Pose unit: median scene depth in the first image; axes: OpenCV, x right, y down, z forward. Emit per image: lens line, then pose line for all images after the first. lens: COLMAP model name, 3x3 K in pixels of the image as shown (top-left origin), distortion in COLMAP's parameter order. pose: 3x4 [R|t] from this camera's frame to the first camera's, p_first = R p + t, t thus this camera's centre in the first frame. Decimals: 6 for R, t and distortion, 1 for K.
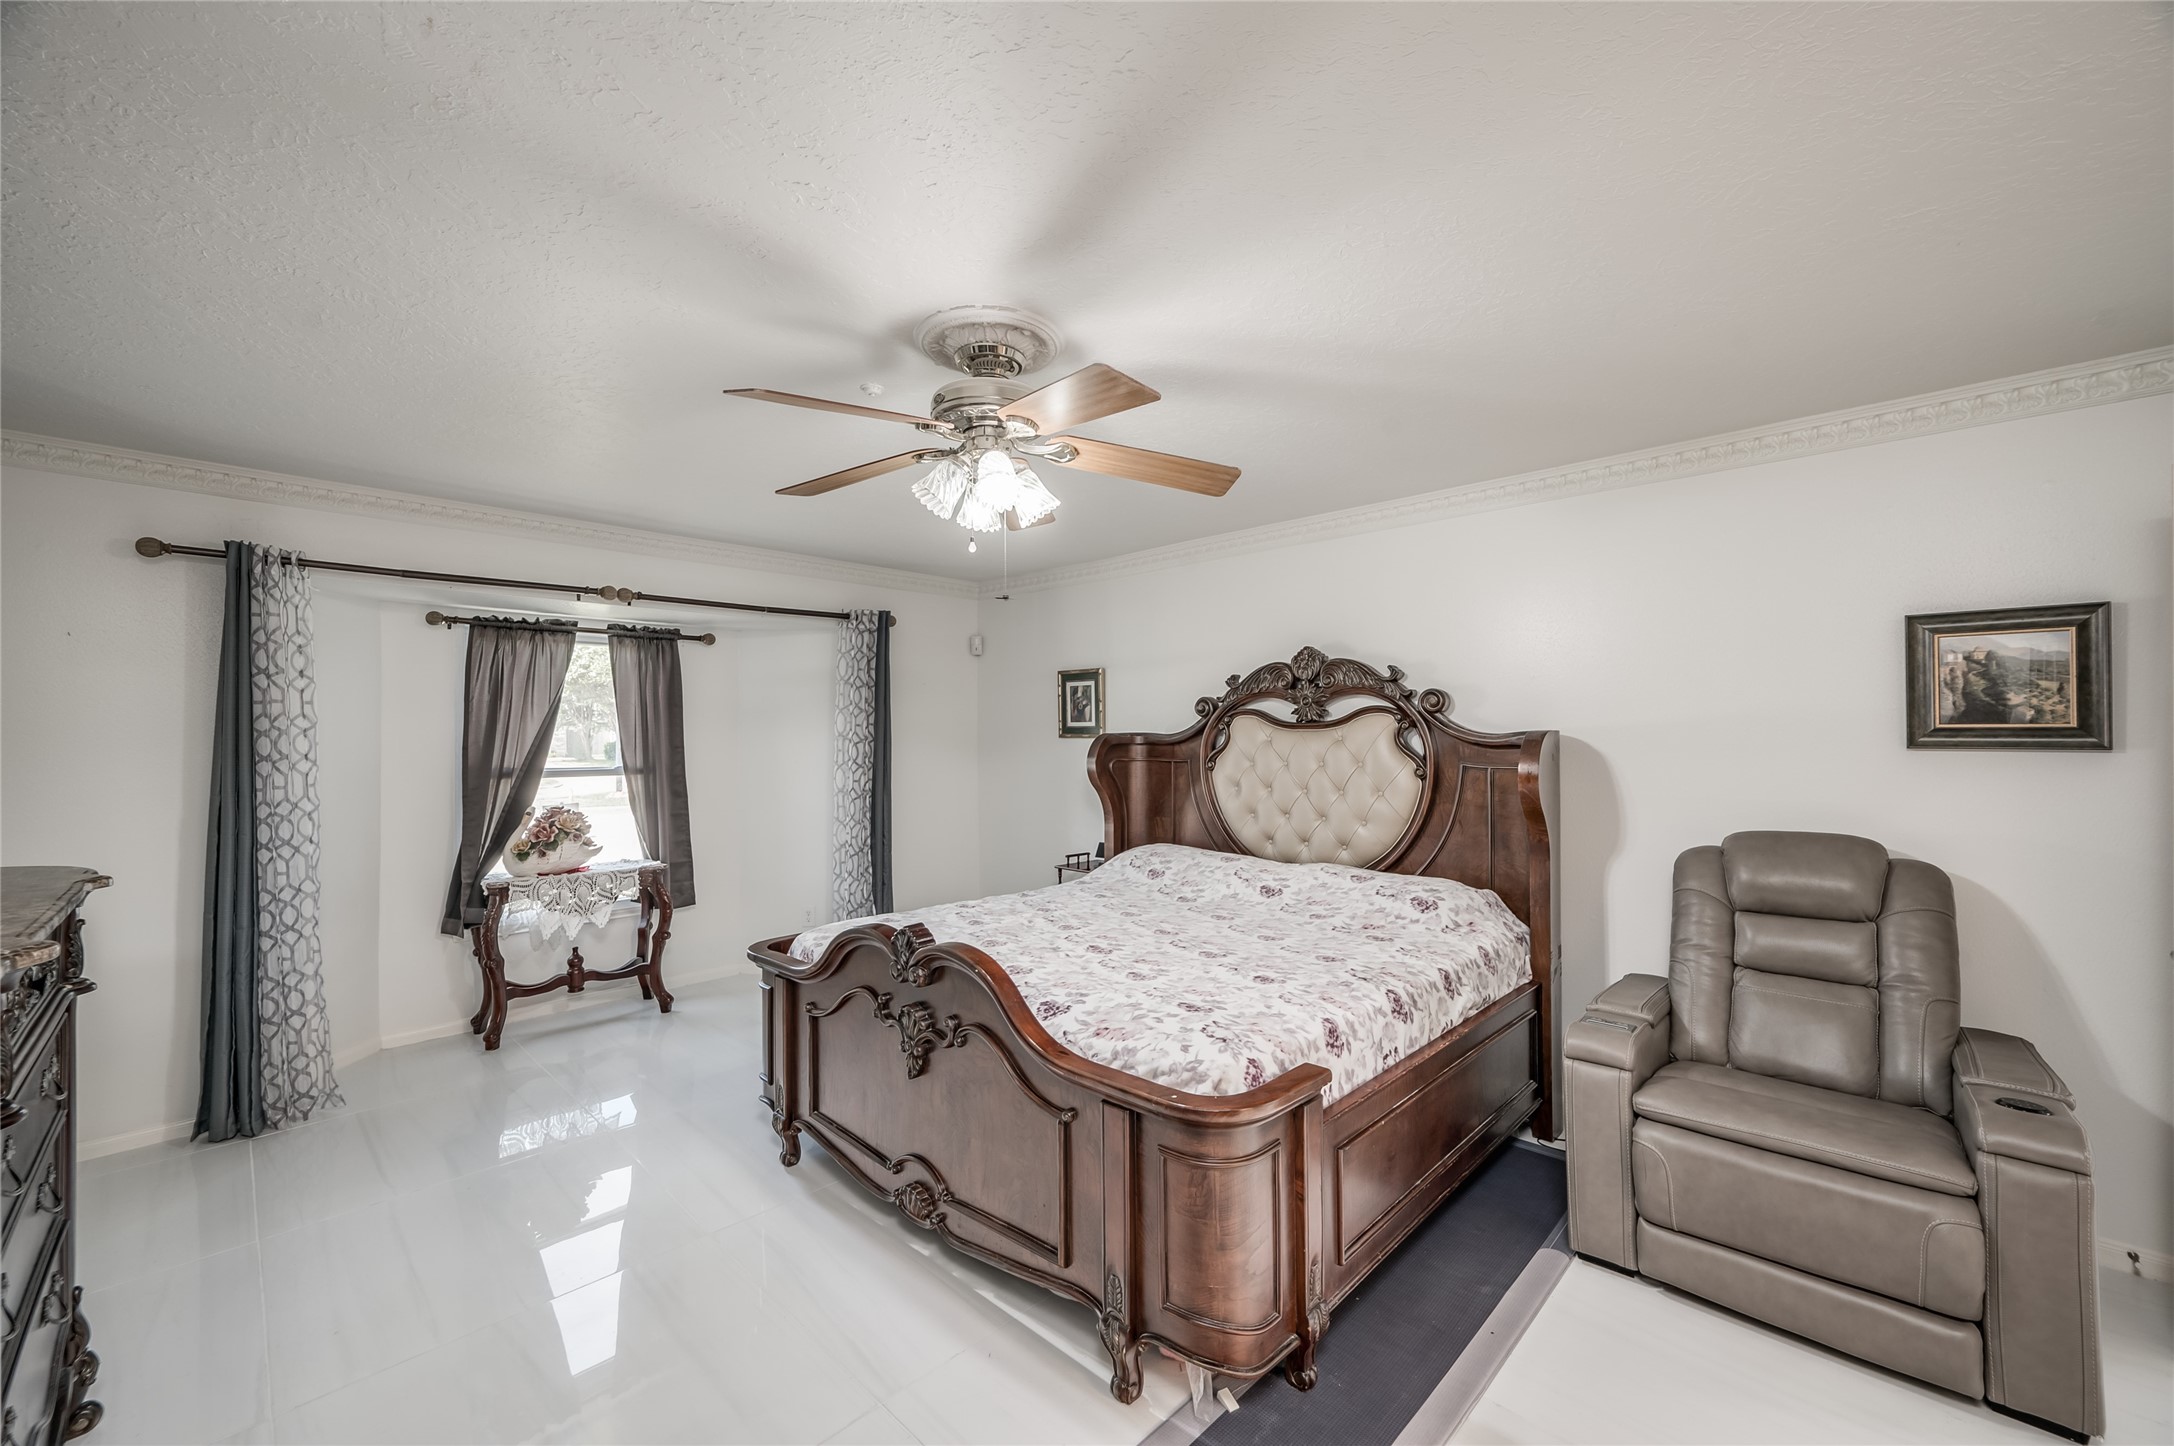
lens RADIAL K [[866.8, 0, 1090.4], [0, 866.8, 720.0], [0, 0, 1]] dist [-0.001602, -0.000086]
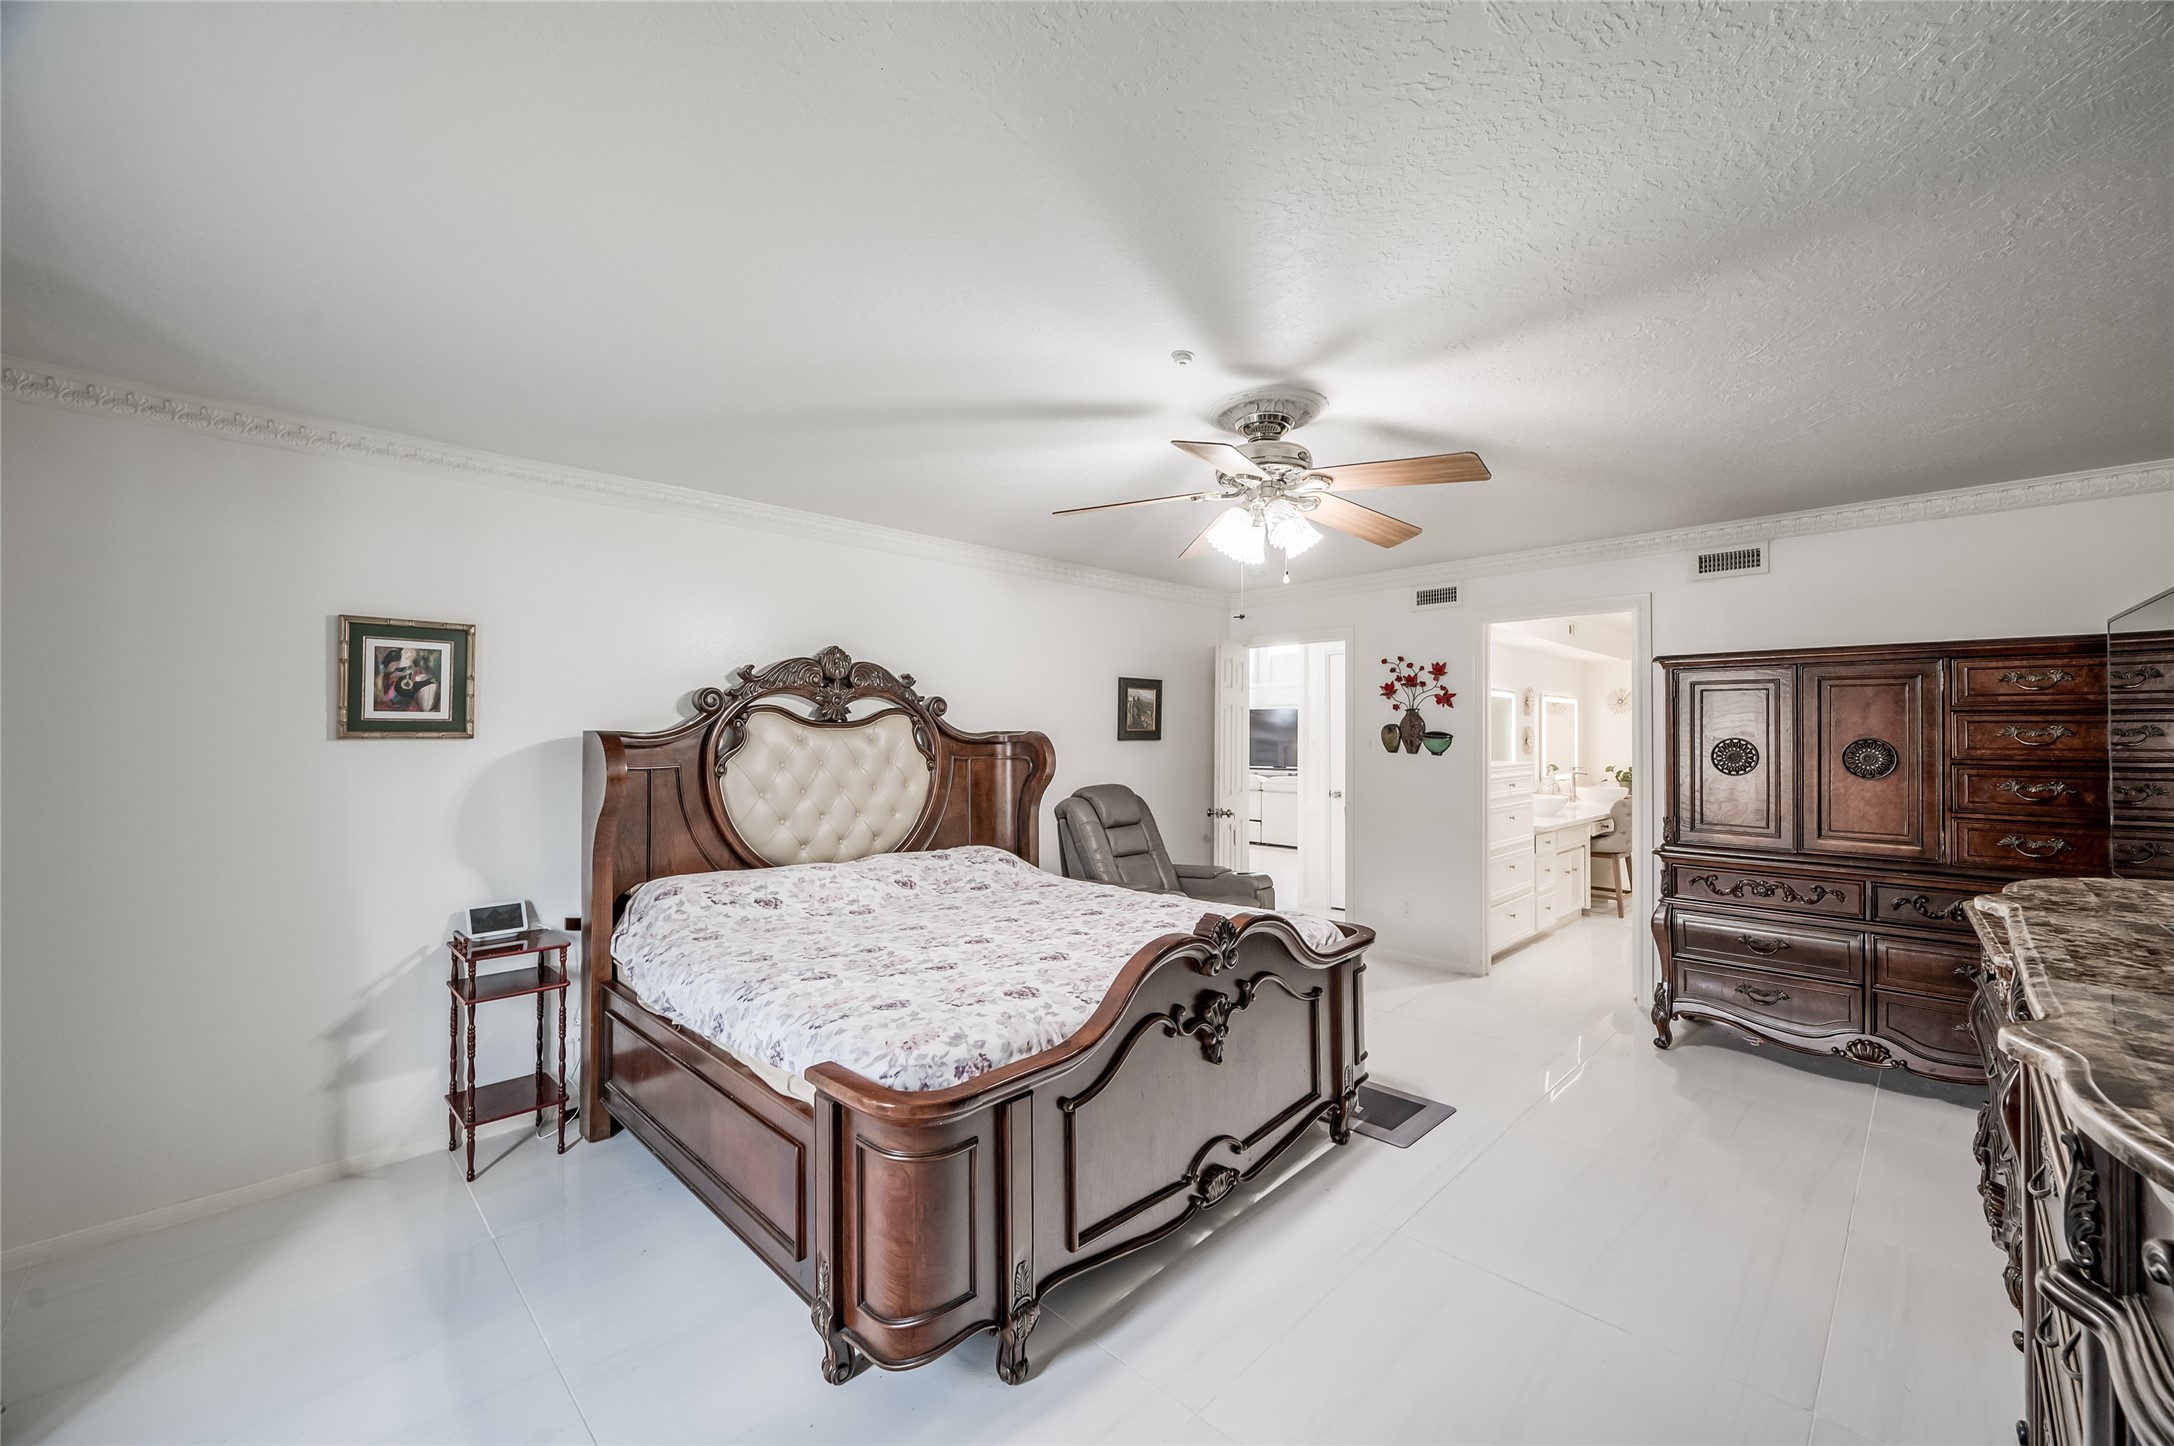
lens RADIAL K [[866.8, 0, 1090.4], [0, 866.8, 720.0], [0, 0, 1]] dist [-0.001602, -0.000086]
pose [[-0.001049, 0.014804, 0.999890, -0.766619], [-0.018215, 0.999724, -0.014821, 0.010930], [-0.999834, -0.018228, -0.000779, 0.713270]]
